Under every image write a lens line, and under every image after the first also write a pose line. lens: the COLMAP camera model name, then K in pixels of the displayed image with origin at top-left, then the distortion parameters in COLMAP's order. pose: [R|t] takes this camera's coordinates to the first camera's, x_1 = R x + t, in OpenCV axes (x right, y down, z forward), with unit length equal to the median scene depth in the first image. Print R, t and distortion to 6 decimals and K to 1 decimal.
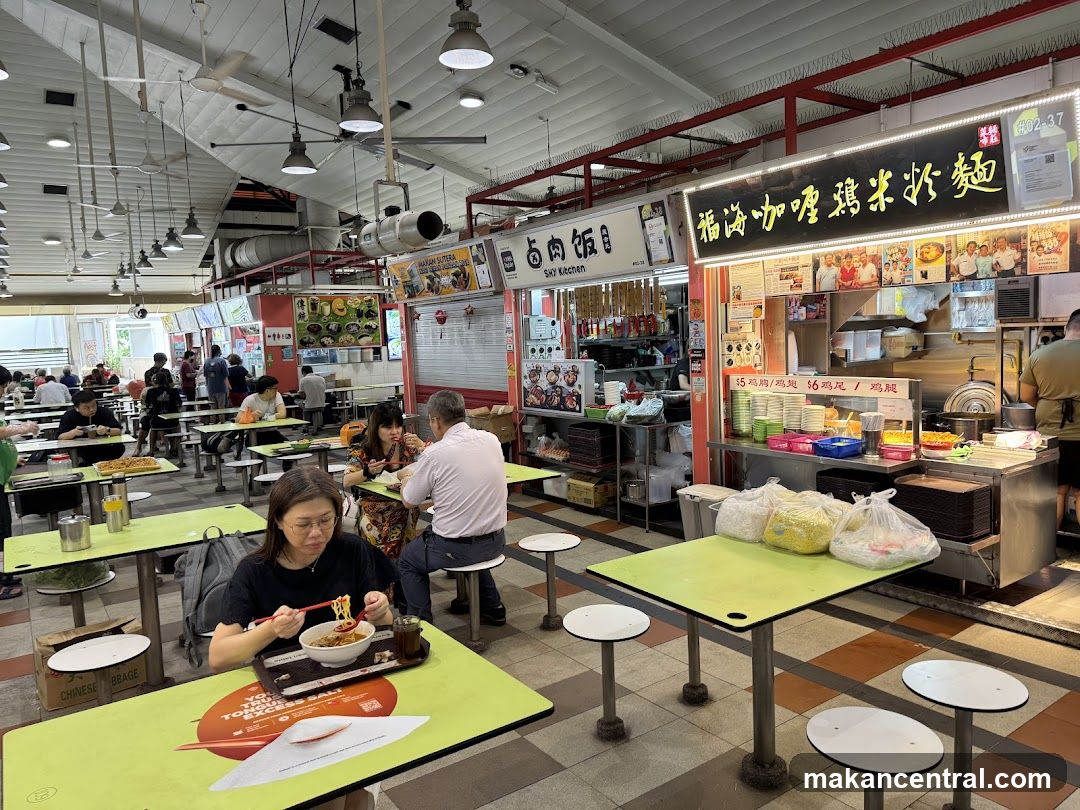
lens RADIAL K [[760.7, 0, 498.6], [0, 760.7, 415.6], [0, 0, 1]] dist [-0.024118, -0.006464]
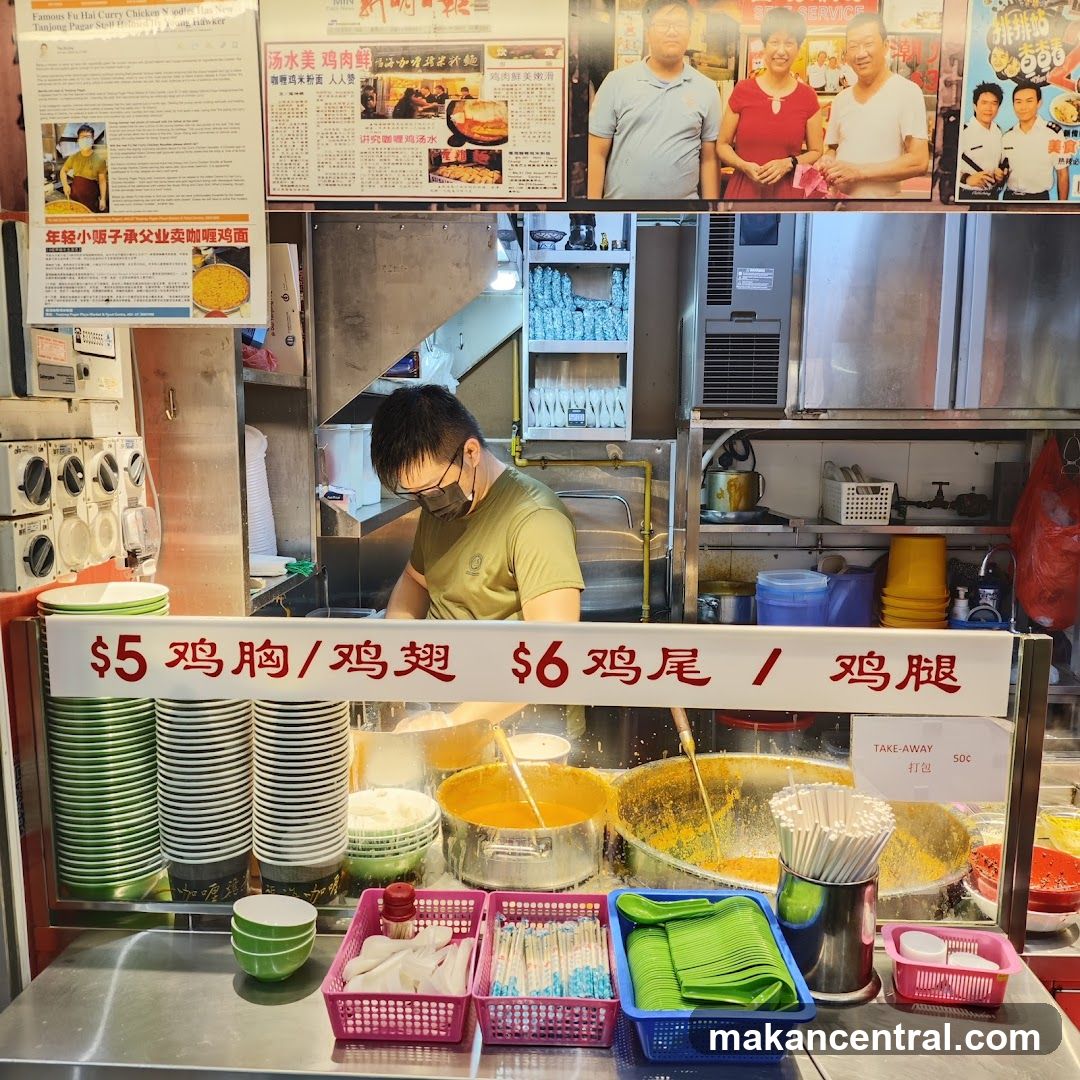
lens RADIAL K [[982.7, 0, 545.9], [0, 982.7, 571.3], [0, 0, 1]] dist [0.049771, -0.108076]
pose [[0.568618, -0.074177, 0.819251, 0.215213], [0.052538, 0.997167, 0.053821, -0.090164], [-0.820922, 0.012438, 0.570904, 0.931713]]
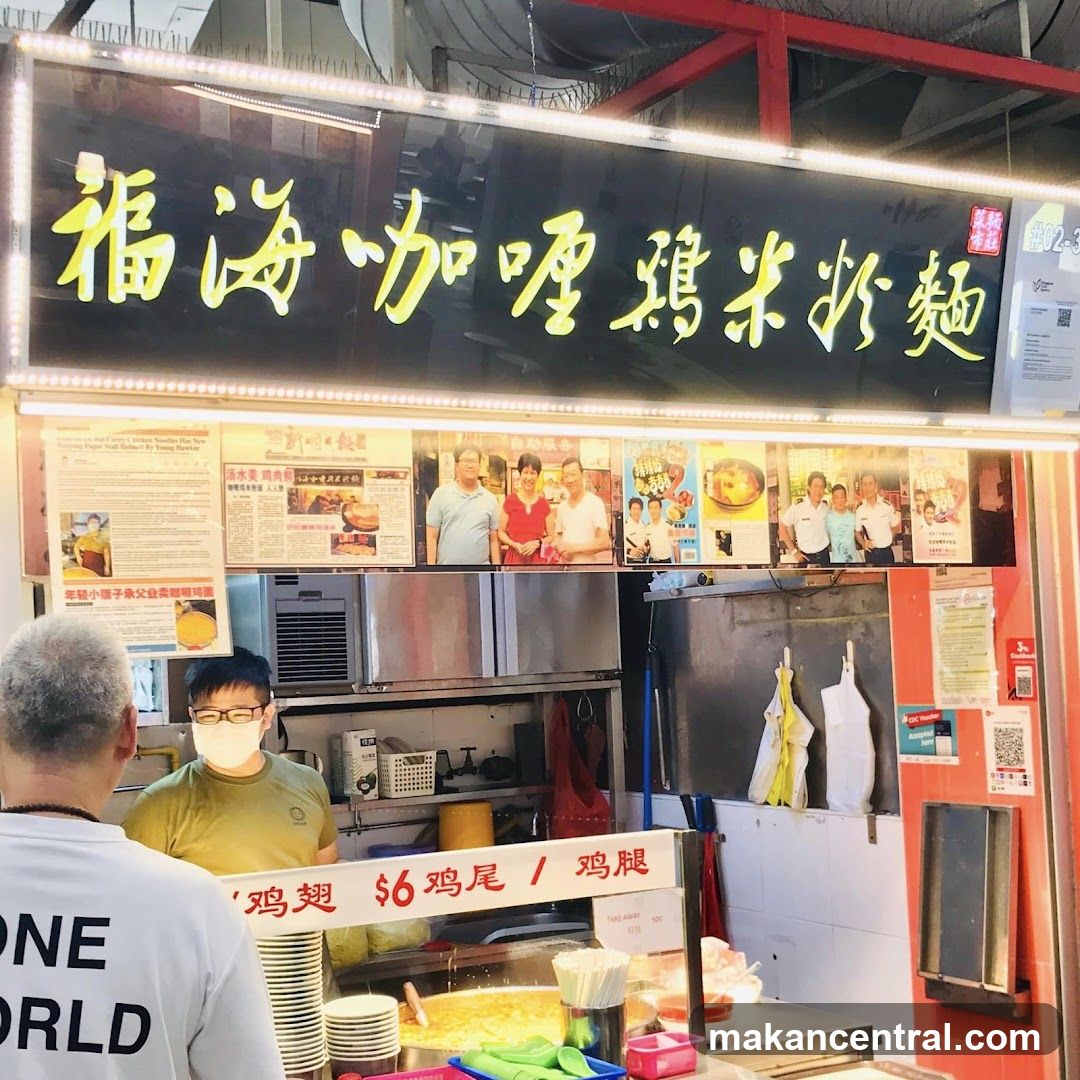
lens RADIAL K [[1636.1, 0, 541.9], [0, 1636.1, 626.9], [0, 0, 1]] dist [0.124715, -0.569527]
pose [[0.034406, 0.066980, 0.997161, -0.228685], [0.145403, 0.986800, -0.071301, -0.095235], [-0.988774, 0.147444, 0.024213, 1.015260]]
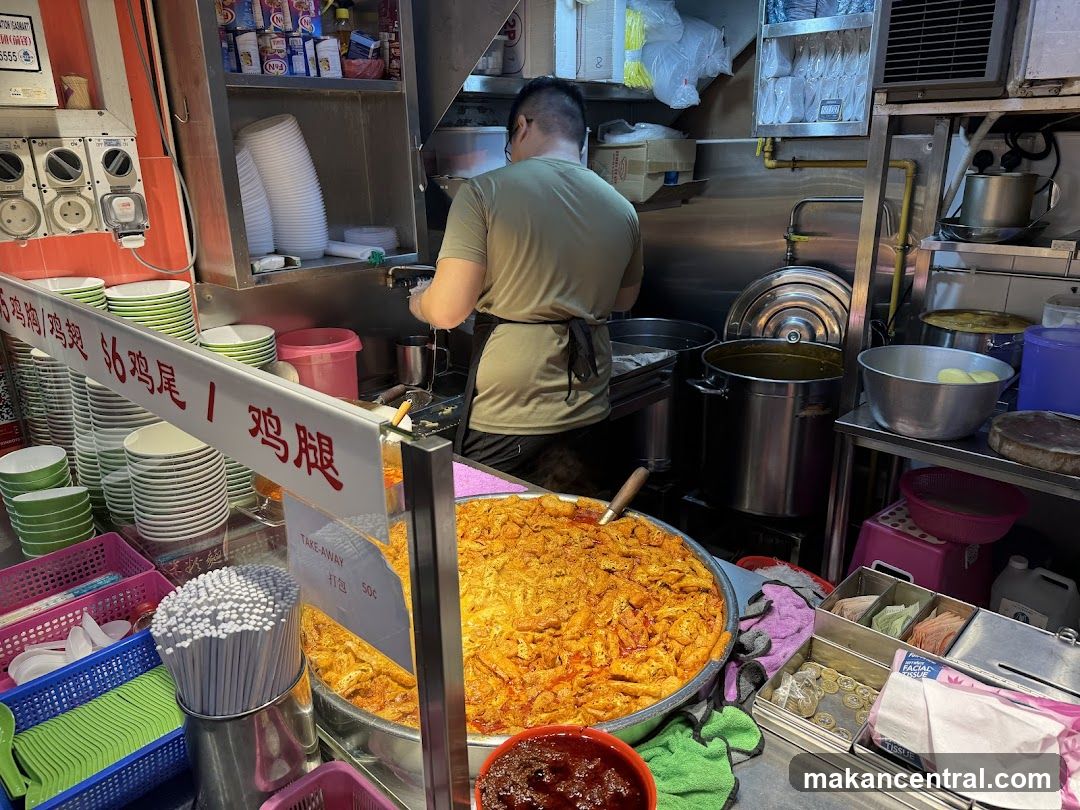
lens RADIAL K [[769.5, 0, 529.9], [0, 769.5, 404.2], [0, 0, 1]] dist [-0.005788, -0.001731]
pose [[0.971754, -0.049676, 0.230710, 0.531705], [0.000111, 0.977691, 0.210049, -0.080500], [-0.235998, -0.204091, 0.950080, 0.848929]]
